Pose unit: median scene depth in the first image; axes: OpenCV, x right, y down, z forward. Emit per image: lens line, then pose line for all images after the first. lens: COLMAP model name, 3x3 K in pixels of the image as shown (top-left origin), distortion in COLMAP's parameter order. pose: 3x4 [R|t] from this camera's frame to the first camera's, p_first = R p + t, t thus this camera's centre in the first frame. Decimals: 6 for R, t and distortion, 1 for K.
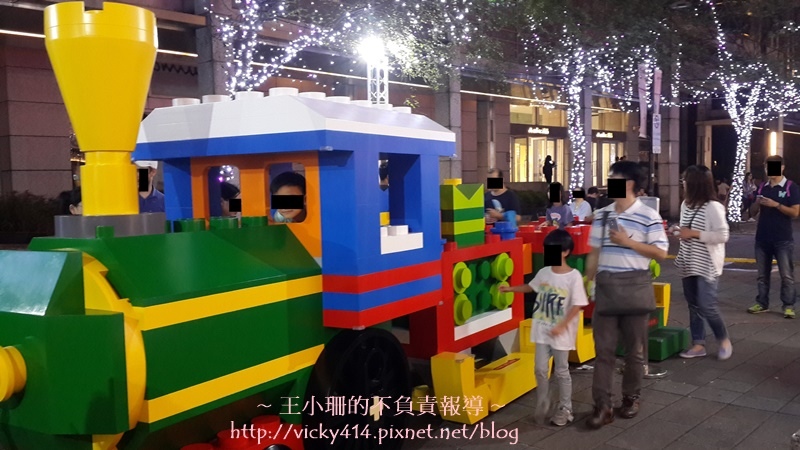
lens RADIAL K [[687.3, 0, 400.0], [0, 687.3, 225.0], [0, 0, 1]] dist [0.085086, -0.004396]
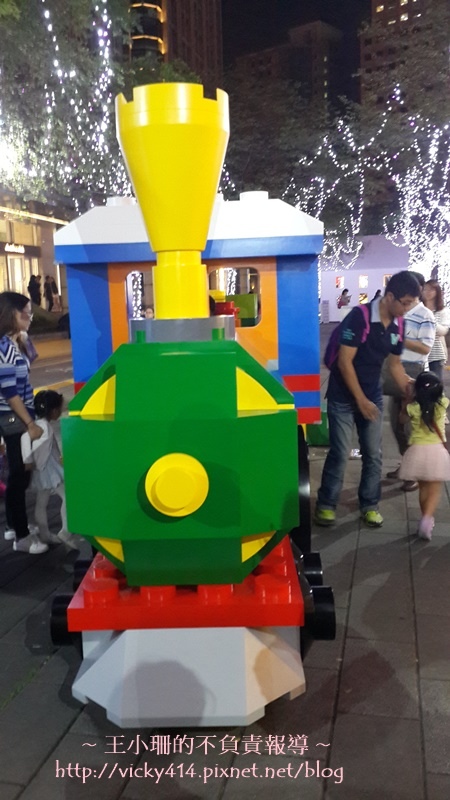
lens RADIAL K [[687.3, 0, 225.0], [0, 687.3, 400.0], [0, 0, 1]] dist [0.085086, -0.004396]
pose [[0.864713, -0.078866, 0.496037, -0.563481], [0.040799, 0.995361, 0.087133, 0.011319], [-0.500607, -0.055107, 0.863919, 0.097818]]
